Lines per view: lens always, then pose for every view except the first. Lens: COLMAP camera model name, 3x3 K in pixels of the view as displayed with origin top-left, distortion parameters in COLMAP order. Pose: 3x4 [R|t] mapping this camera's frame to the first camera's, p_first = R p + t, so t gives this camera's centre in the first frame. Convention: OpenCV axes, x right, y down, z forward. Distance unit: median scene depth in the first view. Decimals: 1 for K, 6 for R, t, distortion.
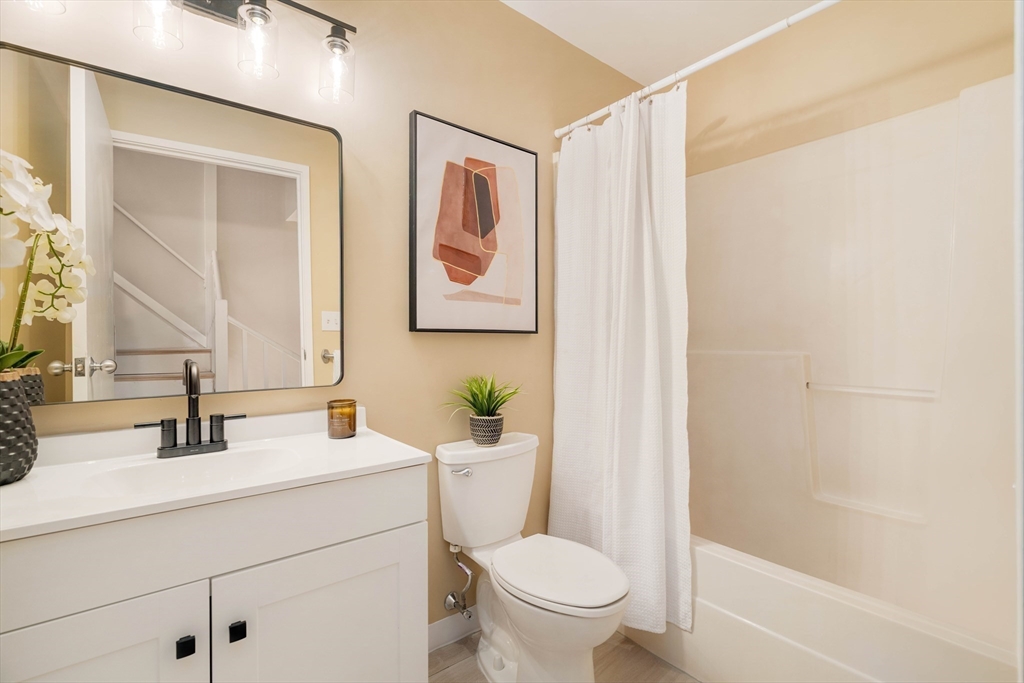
lens RADIAL K [[498.5, 0, 511.5], [0, 498.5, 341.6], [0, 0, 1]] dist [-0.004426, 0.001582]
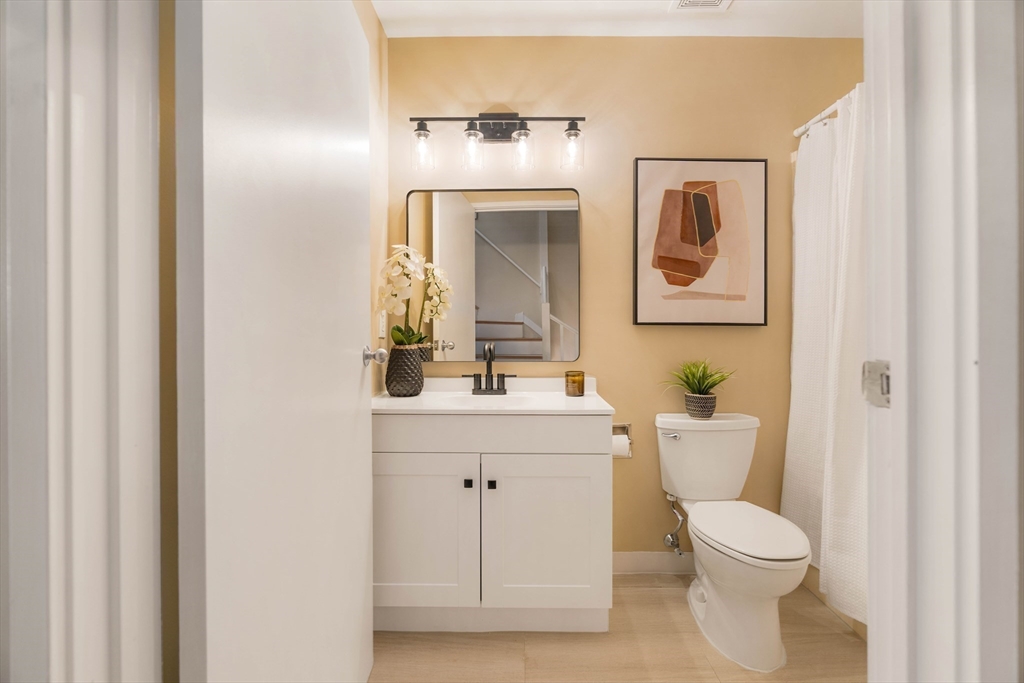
lens RADIAL K [[470.6, 0, 514.8], [0, 470.6, 336.3], [0, 0, 1]] dist [-0.004981, 0.003111]
pose [[0.791644, 0.007497, -0.610936, 0.298733], [-0.004919, 0.999971, 0.005897, 0.004402], [0.610962, -0.001663, 0.791658, -0.177853]]
